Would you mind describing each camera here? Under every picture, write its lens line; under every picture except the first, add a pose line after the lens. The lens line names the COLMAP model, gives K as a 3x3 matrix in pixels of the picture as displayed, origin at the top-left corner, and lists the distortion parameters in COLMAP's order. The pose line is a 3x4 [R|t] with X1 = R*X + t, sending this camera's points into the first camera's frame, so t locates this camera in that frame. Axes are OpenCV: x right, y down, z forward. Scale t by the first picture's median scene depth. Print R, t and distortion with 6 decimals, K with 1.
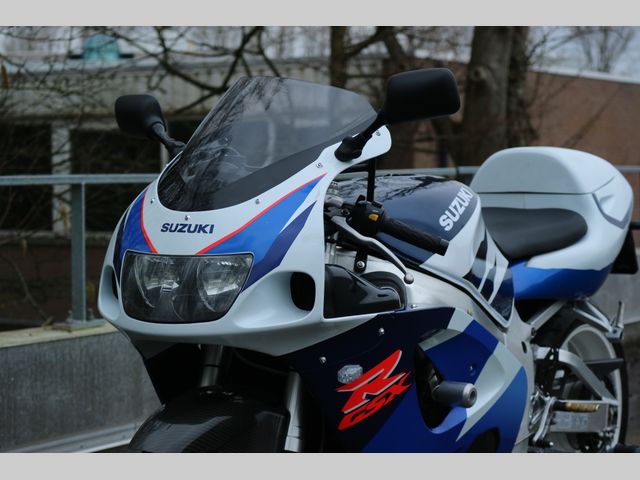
lens RADIAL K [[1608.0, 0, 320.0], [0, 1608.0, 240.0], [0, 0, 1]] dist [-0.206252, -0.419685]
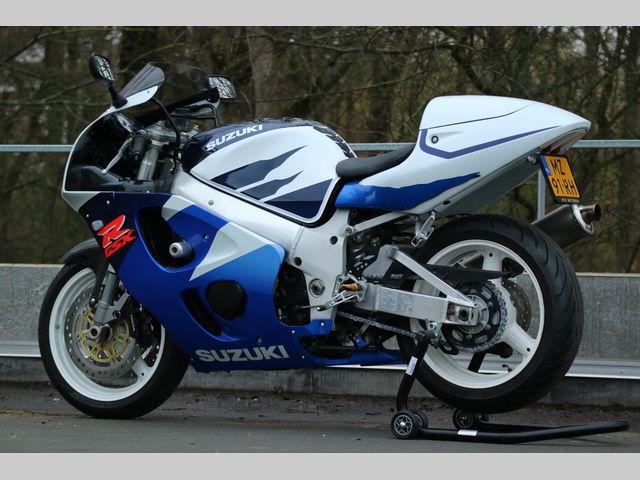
lens RADIAL K [[2624.1, 0, 320.0], [0, 2624.1, 240.0], [0, 0, 1]] dist [0.455721, 5.203363]
pose [[0.098596, 0.007122, -0.995102, 2.925637], [-0.061158, 0.998128, 0.001084, 0.079360], [0.993247, 0.060751, 0.098847, 0.930087]]
